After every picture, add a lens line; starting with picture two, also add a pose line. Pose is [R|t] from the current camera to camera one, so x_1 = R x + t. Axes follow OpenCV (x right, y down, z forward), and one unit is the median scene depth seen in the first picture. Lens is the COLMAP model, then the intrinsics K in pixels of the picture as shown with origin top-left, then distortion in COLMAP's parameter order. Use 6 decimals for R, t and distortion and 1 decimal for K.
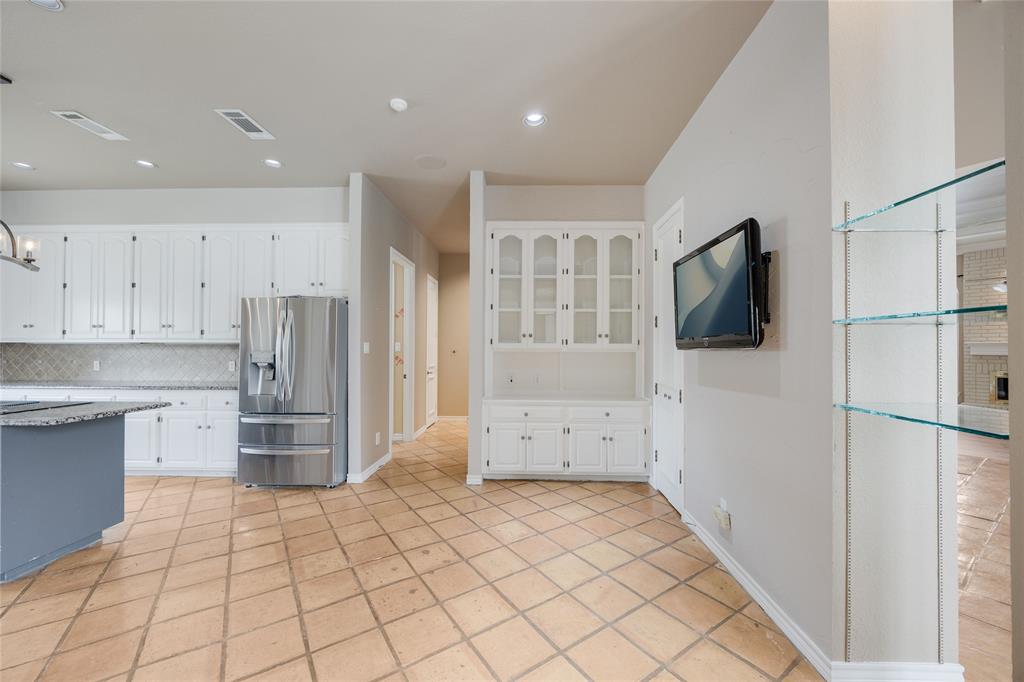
lens RADIAL K [[391.1, 0, 512.9], [0, 391.1, 344.8], [0, 0, 1]] dist [-0.002615, -0.000506]
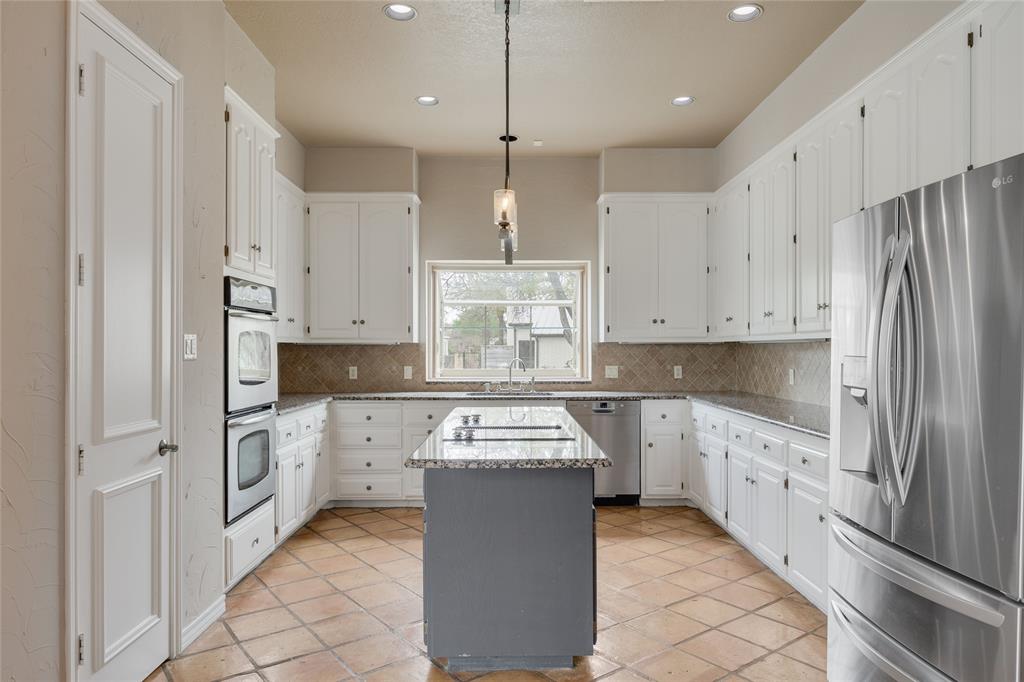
lens RADIAL K [[646.6, 0, 518.9], [0, 646.6, 348.4], [0, 0, 1]] dist [-0.012611, -0.000862]
pose [[0.036756, -0.002724, -0.999321, -0.046834], [0.012524, 0.999919, -0.002265, 0.005094], [0.999246, -0.012432, 0.036787, 0.604907]]
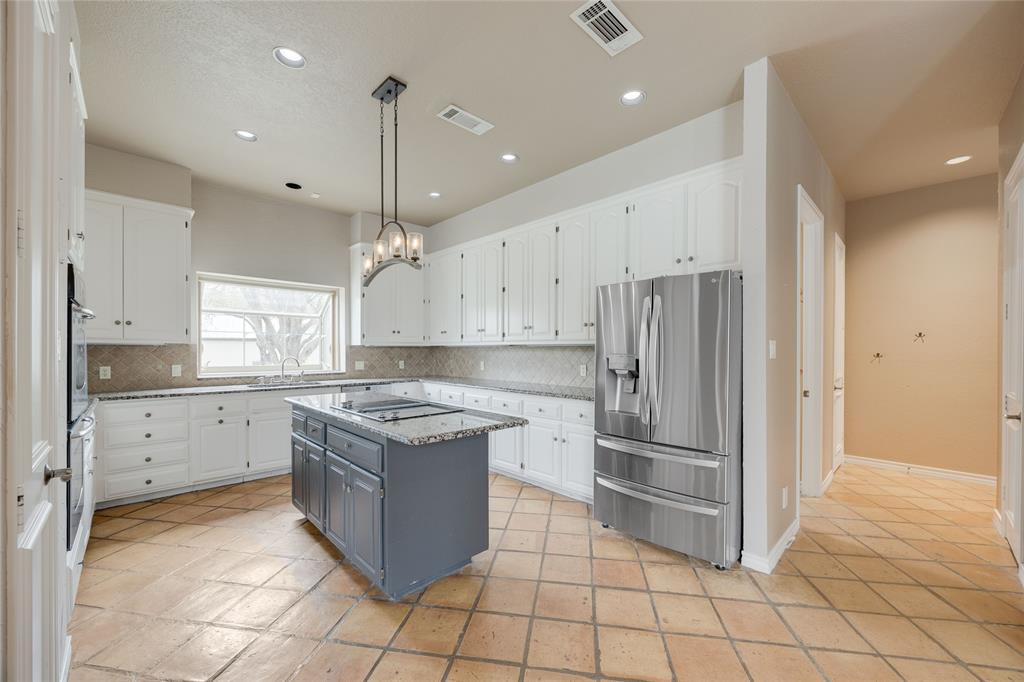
lens RADIAL K [[391.1, 0, 510.9], [0, 391.1, 350.9], [0, 0, 1]] dist [-0.002615, -0.000506]
pose [[0.709727, 0.000902, -0.704476, -0.244699], [0.007360, 0.999935, 0.008695, 0.001592], [0.704438, -0.011356, 0.709675, 0.295498]]
